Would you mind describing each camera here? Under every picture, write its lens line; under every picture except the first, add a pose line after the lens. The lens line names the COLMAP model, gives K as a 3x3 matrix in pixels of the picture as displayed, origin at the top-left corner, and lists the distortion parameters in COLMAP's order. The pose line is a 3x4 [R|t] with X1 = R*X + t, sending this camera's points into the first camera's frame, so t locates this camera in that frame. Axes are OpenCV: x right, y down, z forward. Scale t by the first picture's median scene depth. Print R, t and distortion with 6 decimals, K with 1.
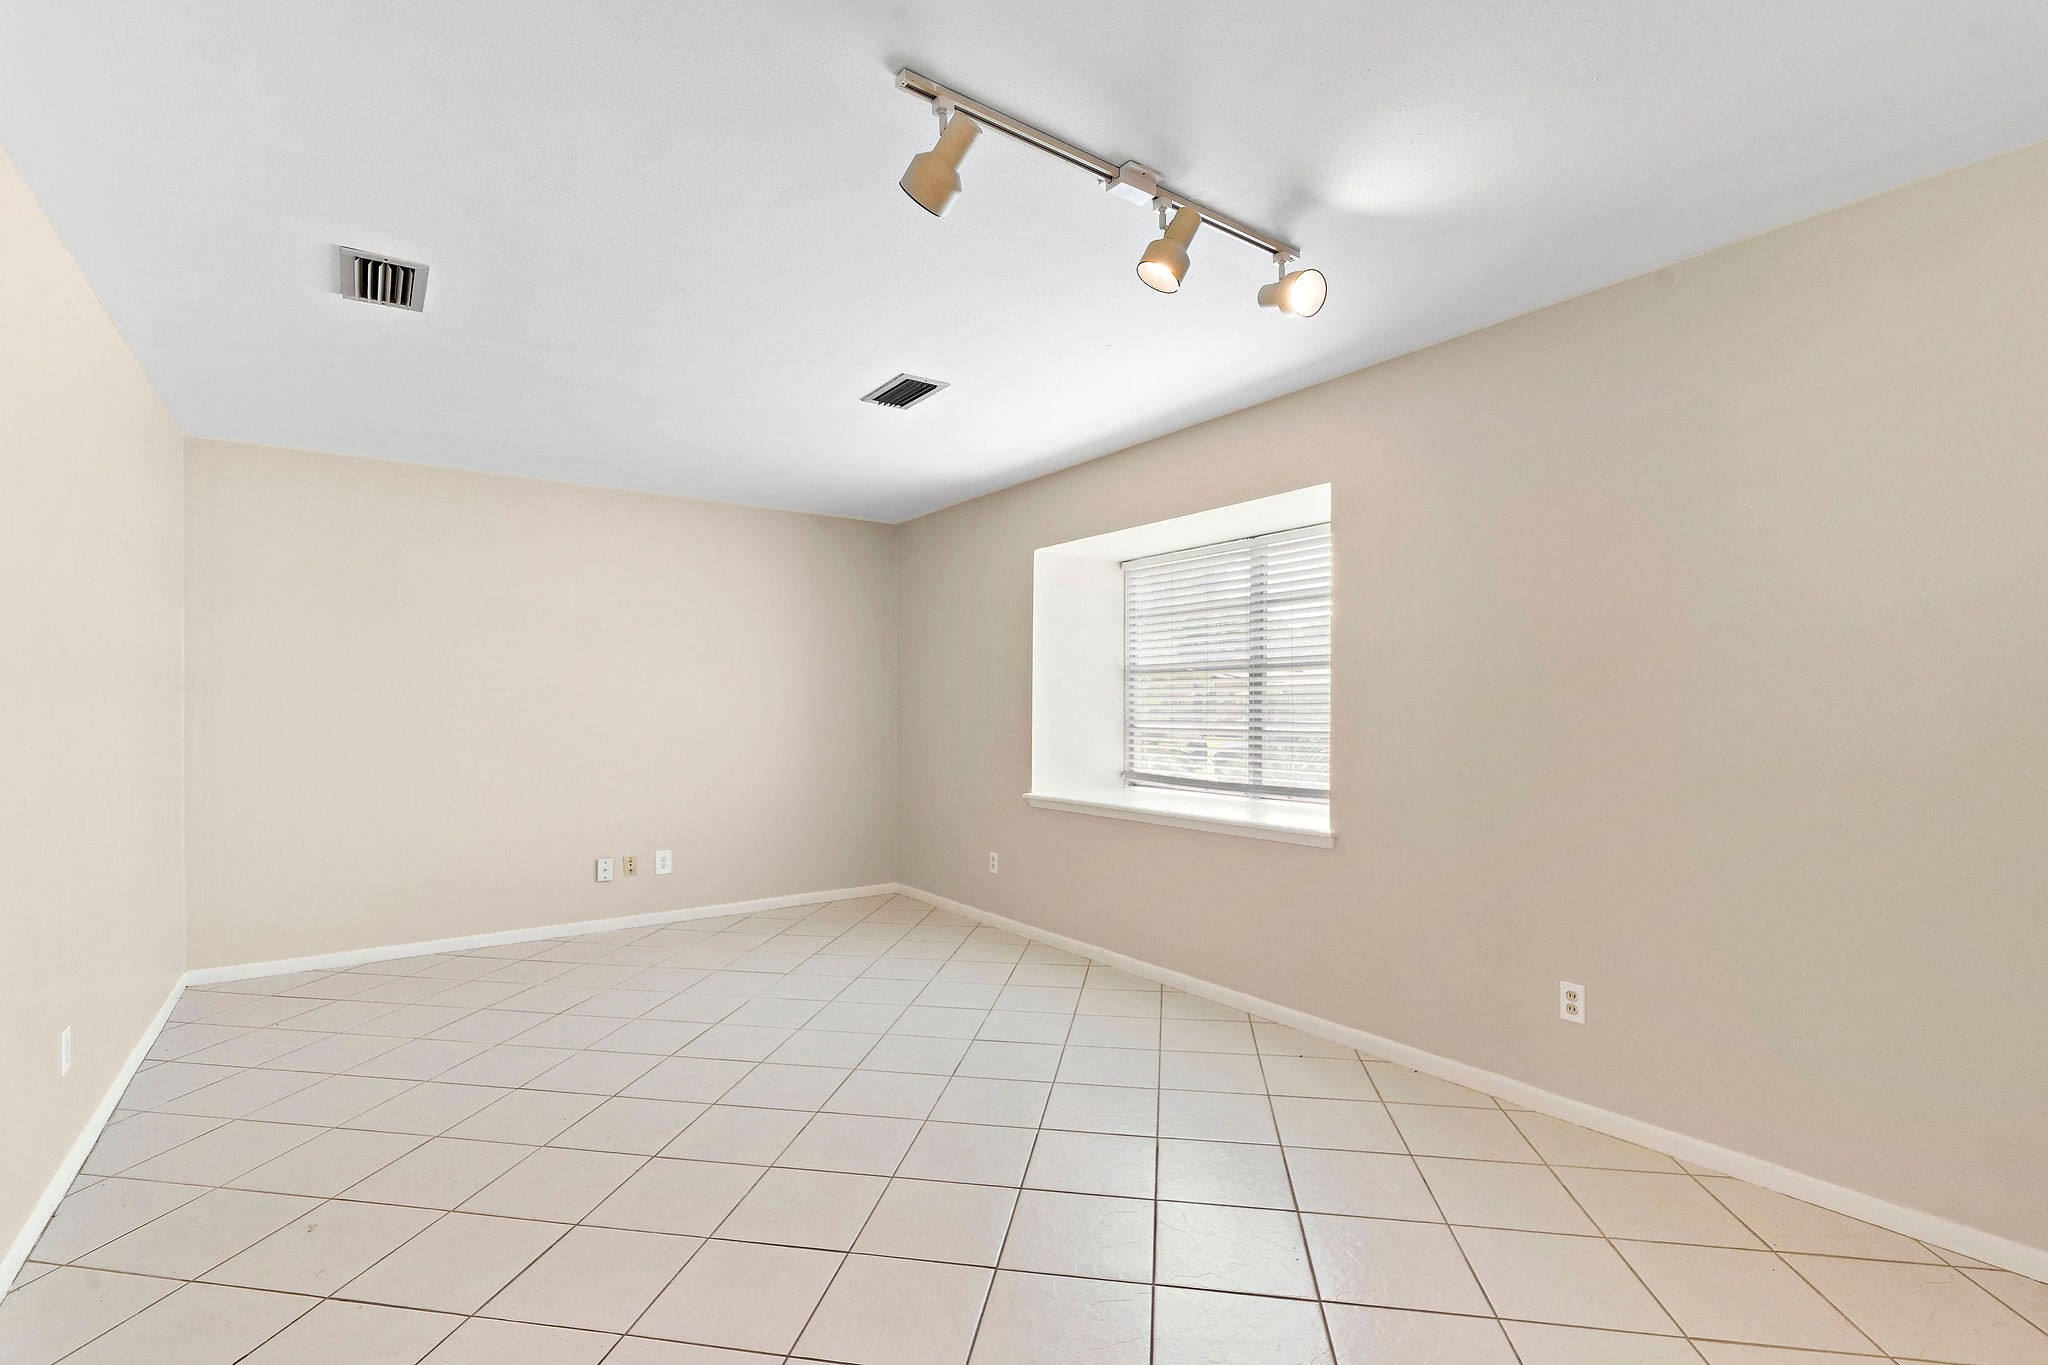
lens RADIAL K [[940.9, 0, 1024.0], [0, 940.9, 682.5], [0, 0, 1]] dist [0.000154, -0.000021]
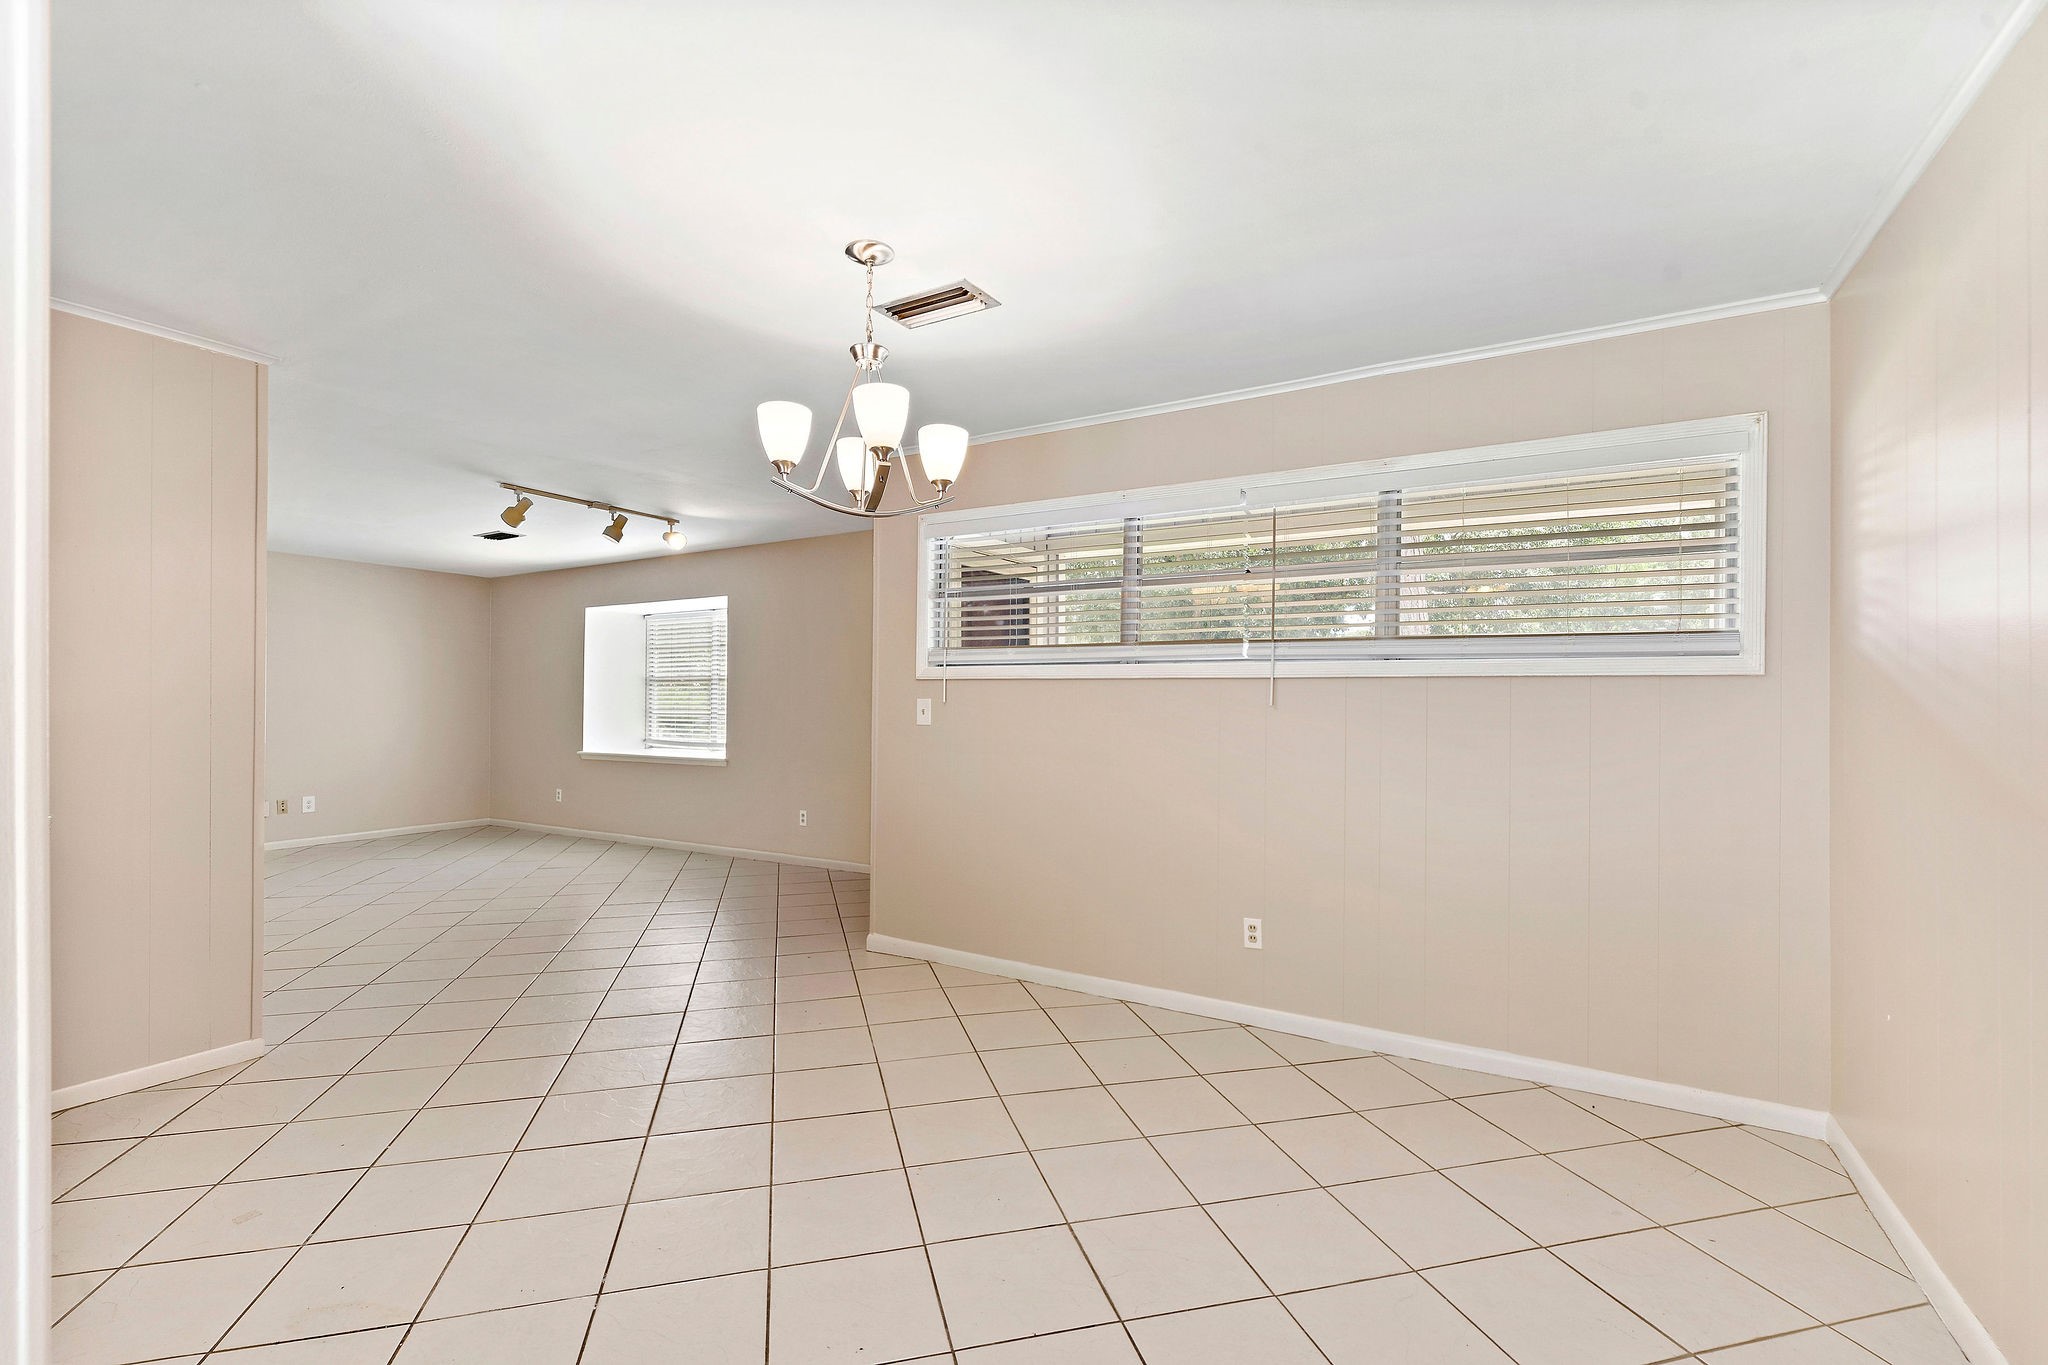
lens RADIAL K [[881.3, 0, 1016.3], [0, 881.3, 695.7], [0, 0, 1]] dist [-0.000186, -0.000011]
pose [[0.915987, 0.008143, 0.401125, 0.084311], [-0.013904, 0.999838, 0.011453, -0.011871], [-0.400967, -0.016069, 0.915952, -0.758481]]
